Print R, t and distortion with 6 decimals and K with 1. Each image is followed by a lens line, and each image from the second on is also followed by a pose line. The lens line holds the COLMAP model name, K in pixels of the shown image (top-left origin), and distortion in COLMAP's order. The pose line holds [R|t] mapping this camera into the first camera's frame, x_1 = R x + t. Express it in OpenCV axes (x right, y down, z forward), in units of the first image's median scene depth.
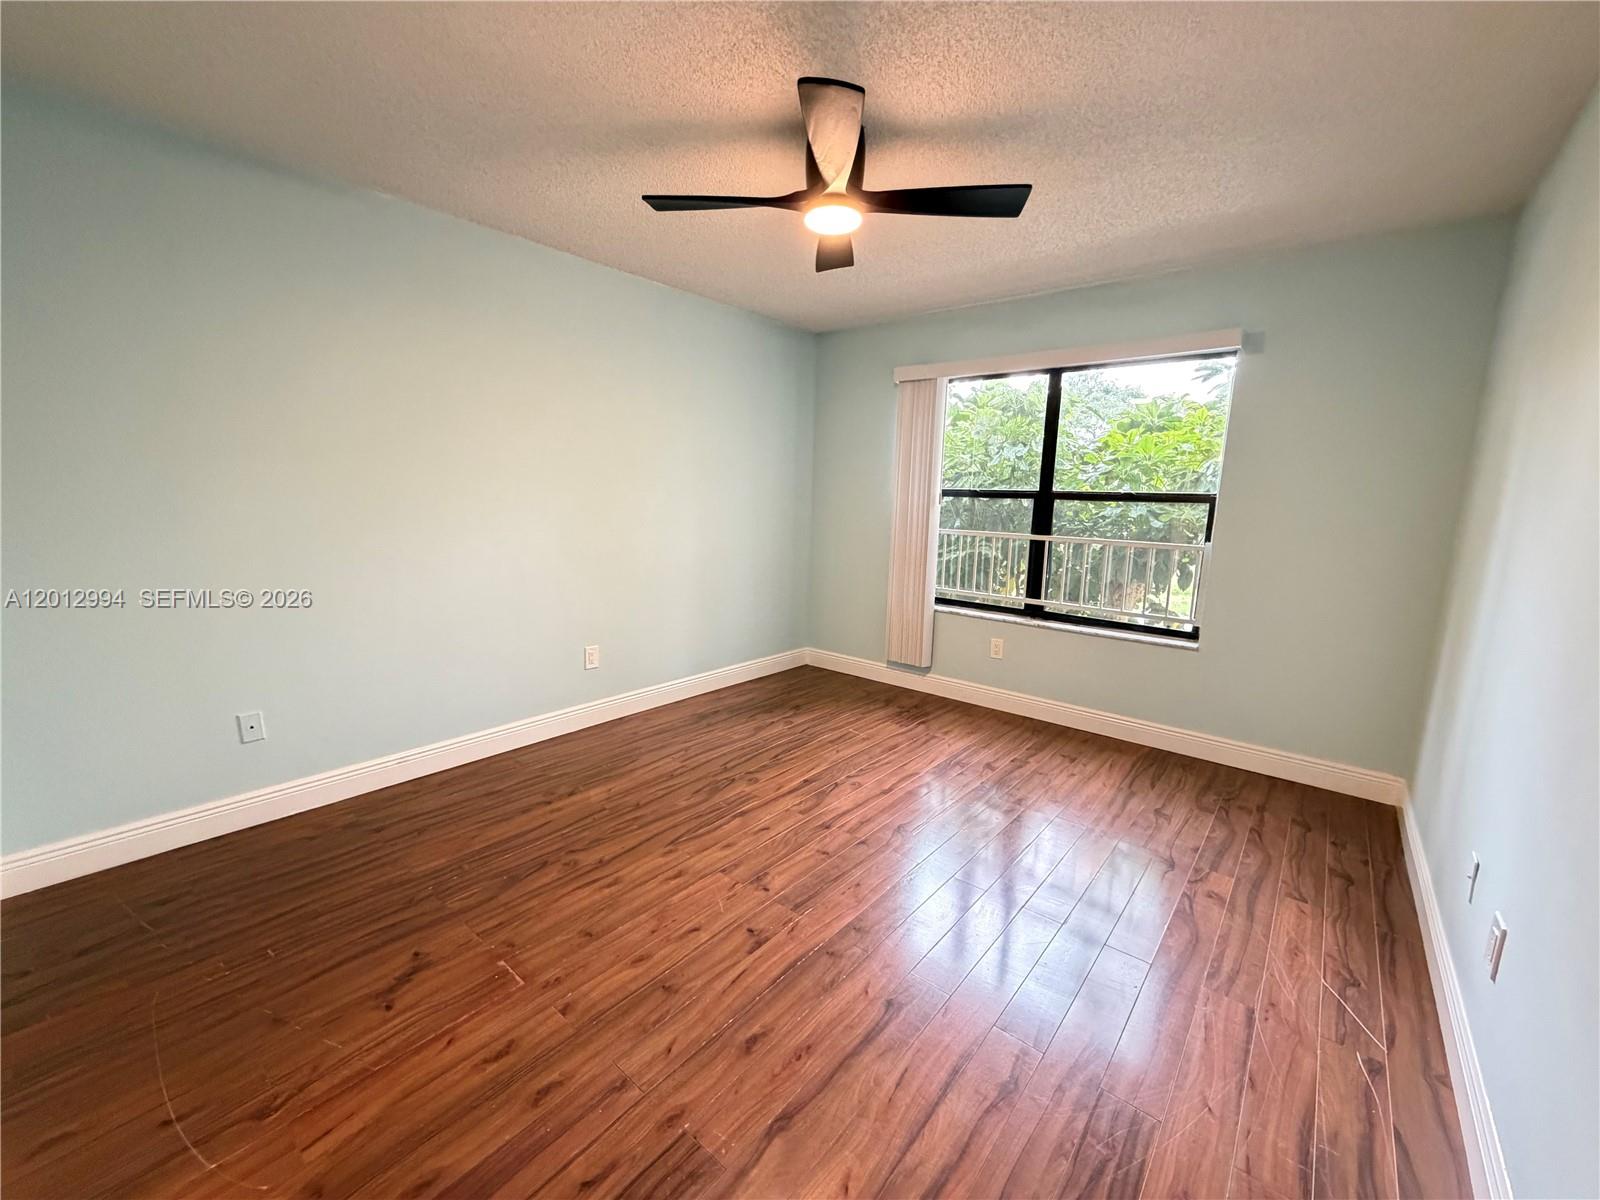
lens RADIAL K [[640.4, 0, 800.0], [0, 640.4, 600.0], [0, 0, 1]] dist [-0.000896, 0.000327]
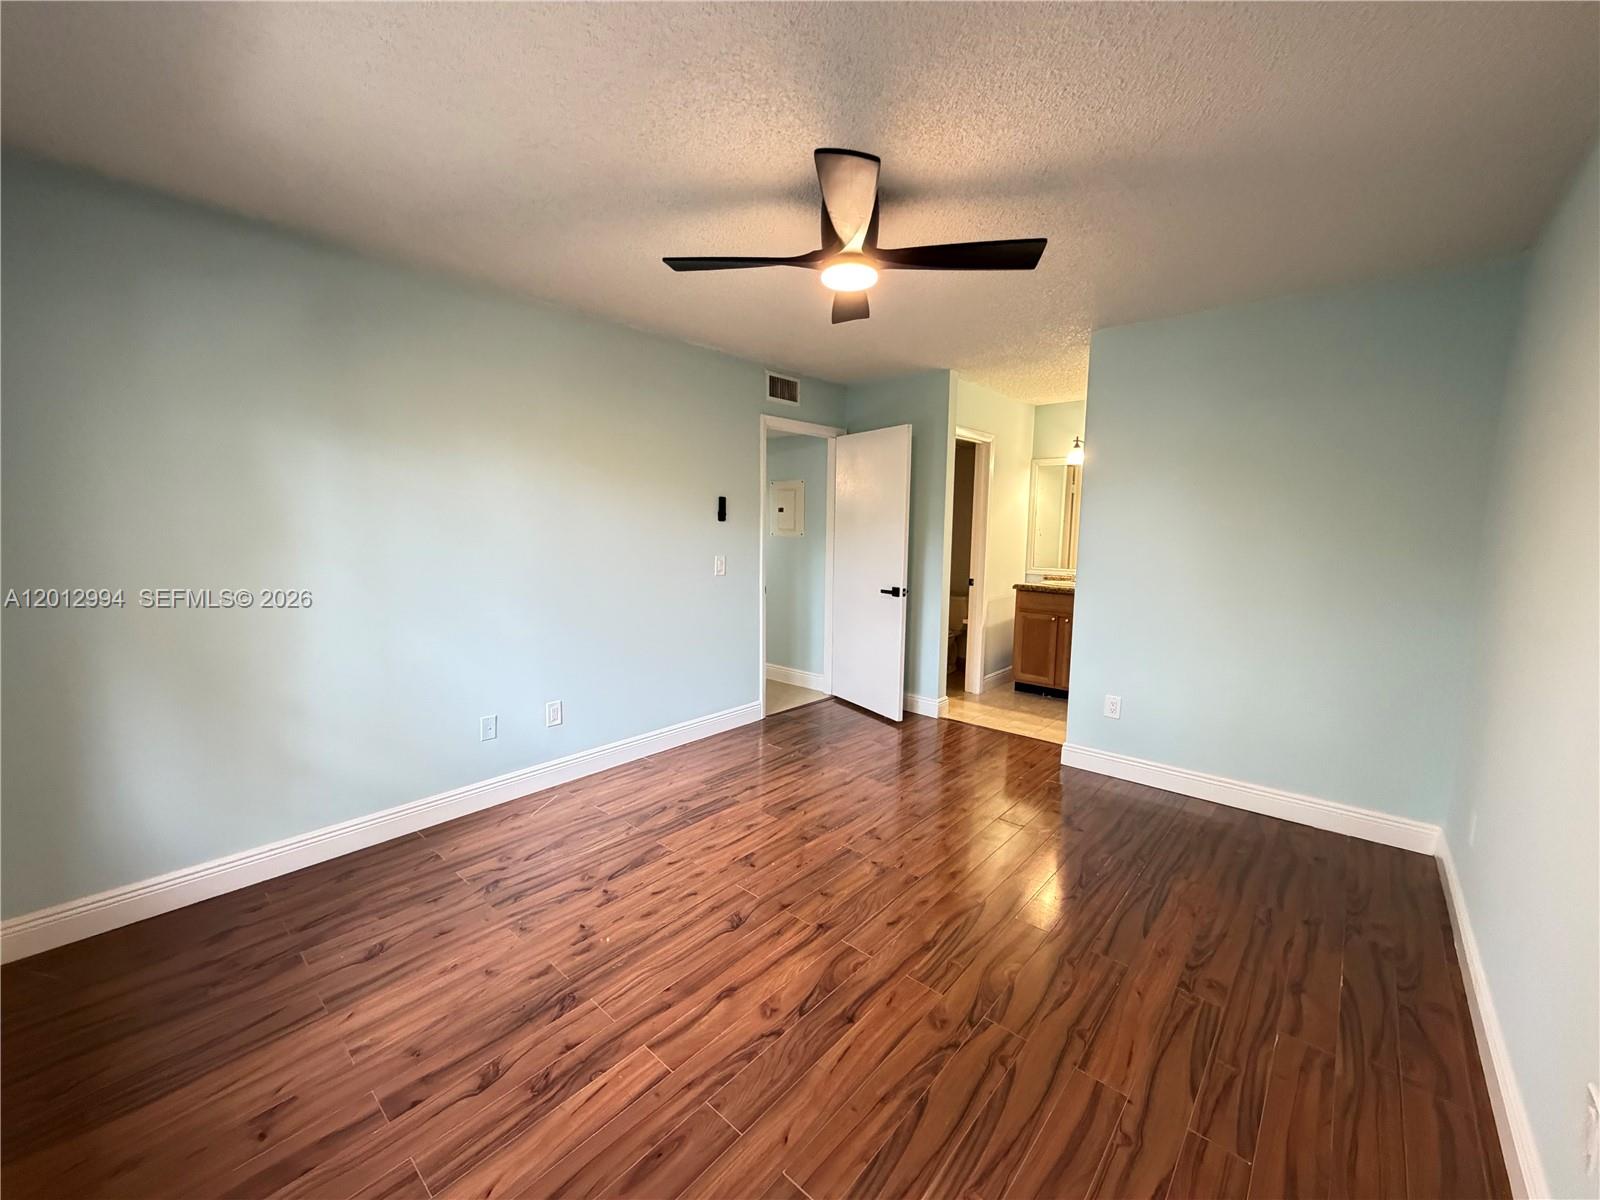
lens RADIAL K [[640.4, 0, 800.0], [0, 640.4, 600.0], [0, 0, 1]] dist [-0.000896, 0.000327]
pose [[-0.999103, -0.037400, 0.019873, 0.070762], [-0.030325, 0.959294, 0.280776, -0.312981], [-0.029565, 0.279922, -0.959568, 1.724033]]
